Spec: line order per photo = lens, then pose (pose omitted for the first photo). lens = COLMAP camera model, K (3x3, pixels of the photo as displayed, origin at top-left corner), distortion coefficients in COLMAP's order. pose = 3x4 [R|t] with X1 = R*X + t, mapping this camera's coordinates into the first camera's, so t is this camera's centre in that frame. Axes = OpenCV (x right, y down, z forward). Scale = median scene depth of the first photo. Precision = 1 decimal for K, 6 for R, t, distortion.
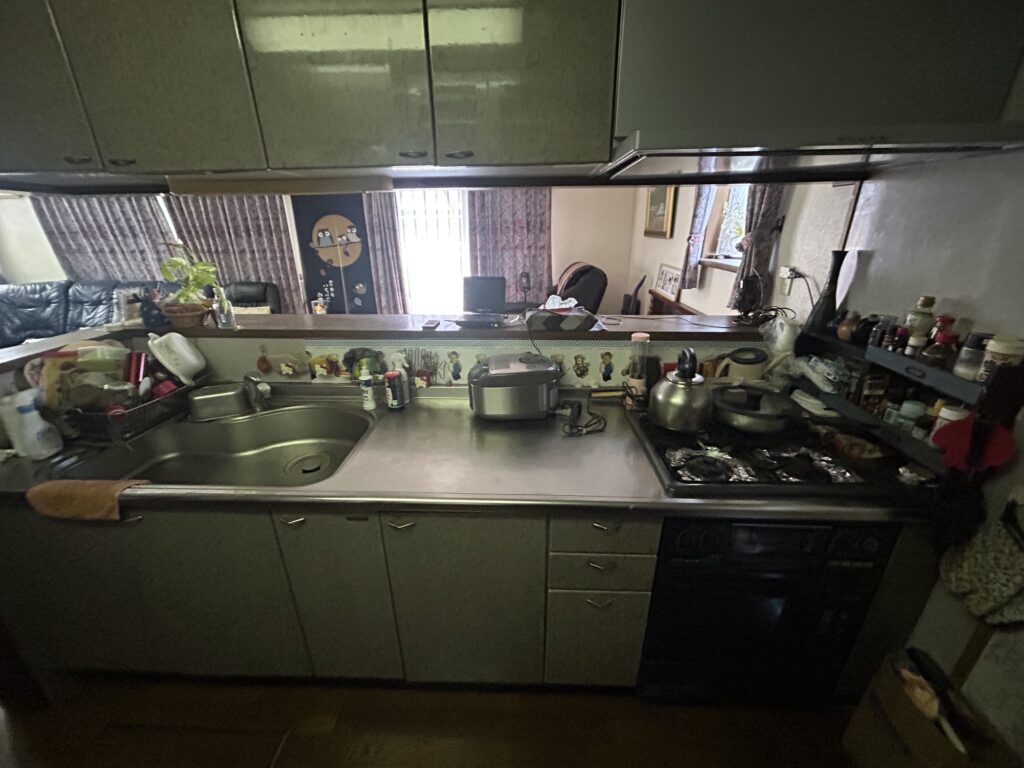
lens RADIAL K [[411.4, 0, 512.5], [0, 411.4, 383.0], [0, 0, 1]] dist [-0.004558, 0.000953]
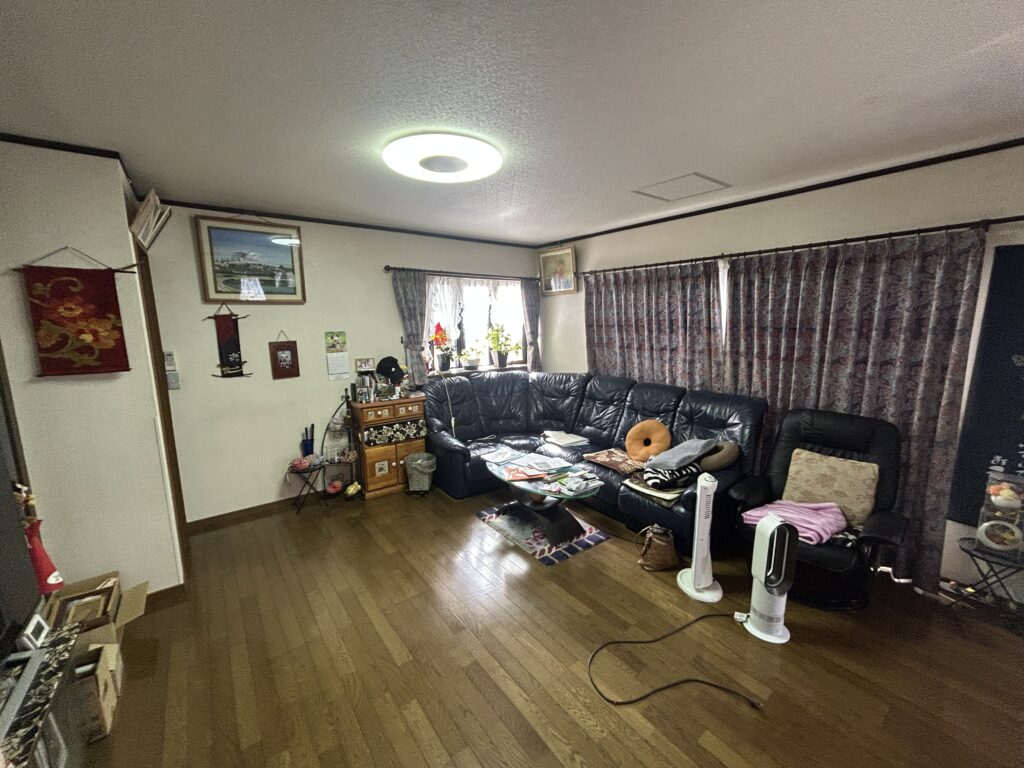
lens RADIAL K [[411.4, 0, 513.4], [0, 411.4, 383.0], [0, 0, 1]] dist [-0.004558, 0.000953]
pose [[0.633441, 0.120392, -0.764368, -0.481863], [-0.270162, 0.960068, -0.072670, -0.117983], [0.725097, 0.252536, 0.640672, 0.282767]]
